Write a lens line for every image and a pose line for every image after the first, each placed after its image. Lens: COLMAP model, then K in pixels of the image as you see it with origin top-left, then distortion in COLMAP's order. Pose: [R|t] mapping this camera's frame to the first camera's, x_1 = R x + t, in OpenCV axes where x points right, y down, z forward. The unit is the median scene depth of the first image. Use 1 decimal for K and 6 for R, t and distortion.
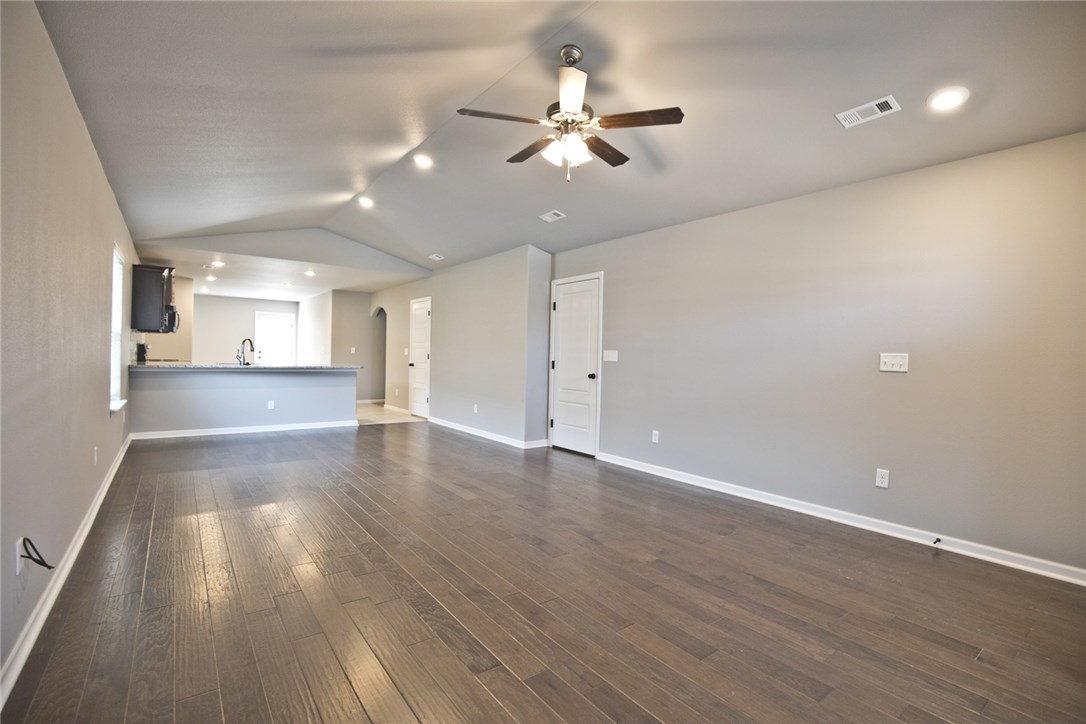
lens RADIAL K [[499.1, 0, 551.8], [0, 499.1, 360.3], [0, 0, 1]] dist [-0.034987, 0.006064]
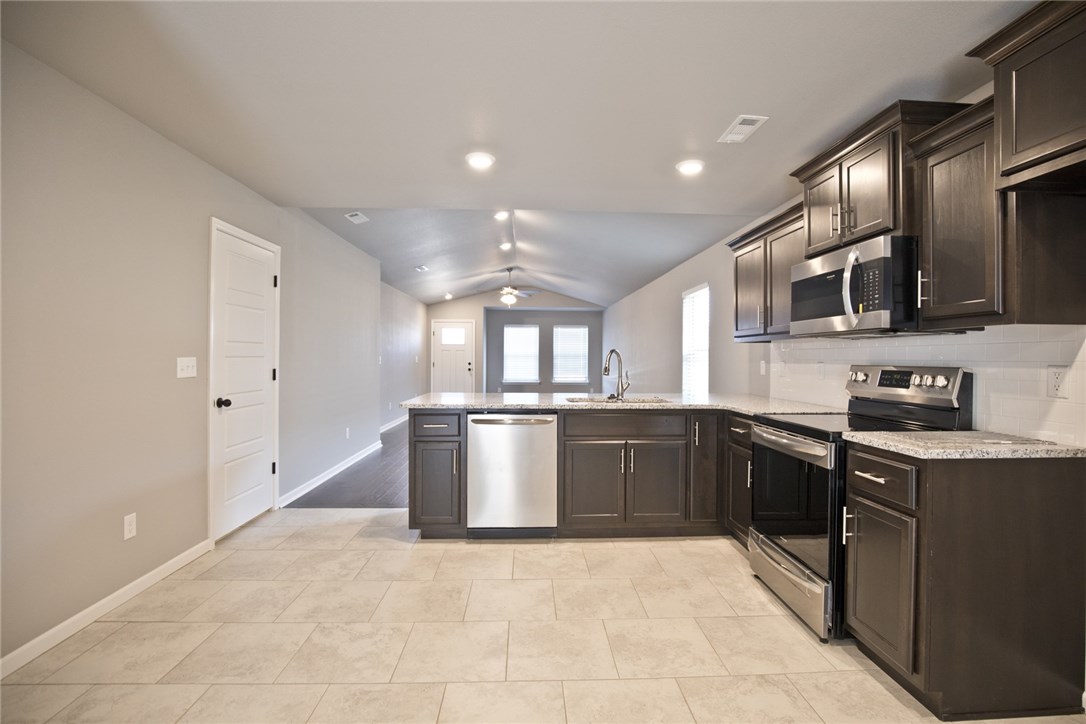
lens RADIAL K [[499.1, 0, 548.3], [0, 499.1, 360.4], [0, 0, 1]] dist [-0.034987, 0.006064]
pose [[-0.818341, -0.032786, 0.573797, -0.808550], [-0.020166, 0.999395, 0.028343, -0.043882], [-0.574379, 0.011622, -0.818507, 1.381300]]
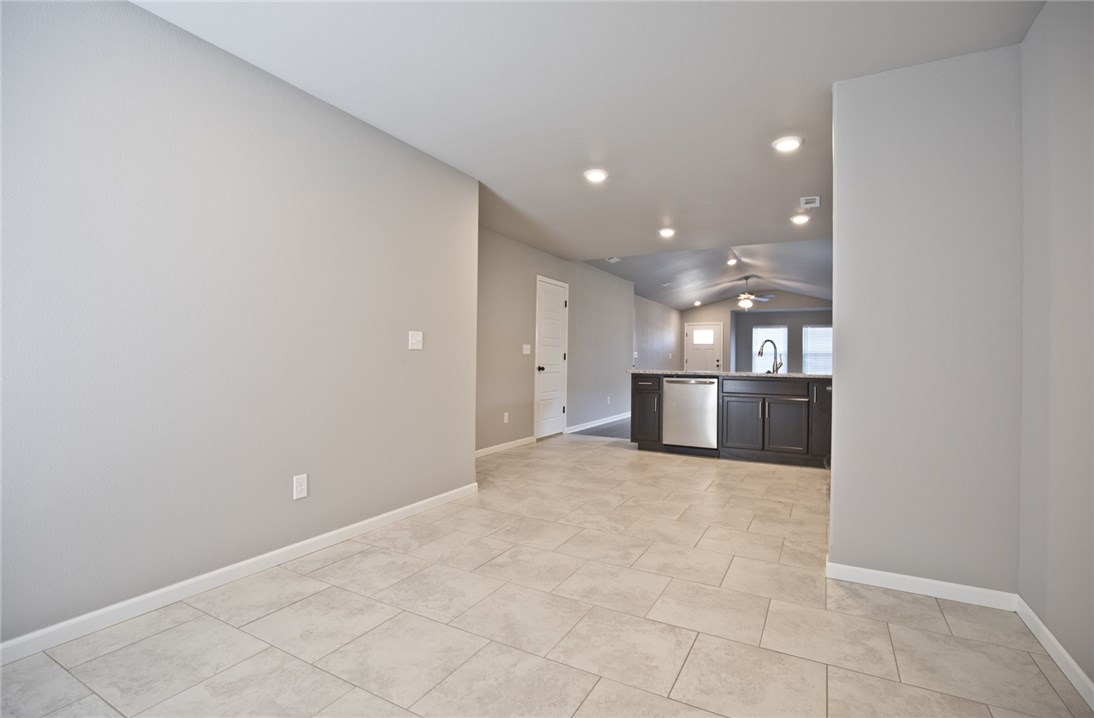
lens RADIAL K [[502.8, 0, 547.5], [0, 502.8, 353.3], [0, 0, 1]] dist [-0.034987, 0.006064]
pose [[-0.398674, -0.017838, 0.916919, -1.118406], [-0.013337, 0.999818, 0.013652, -0.026982], [-0.916996, -0.006786, -0.398839, 1.523923]]
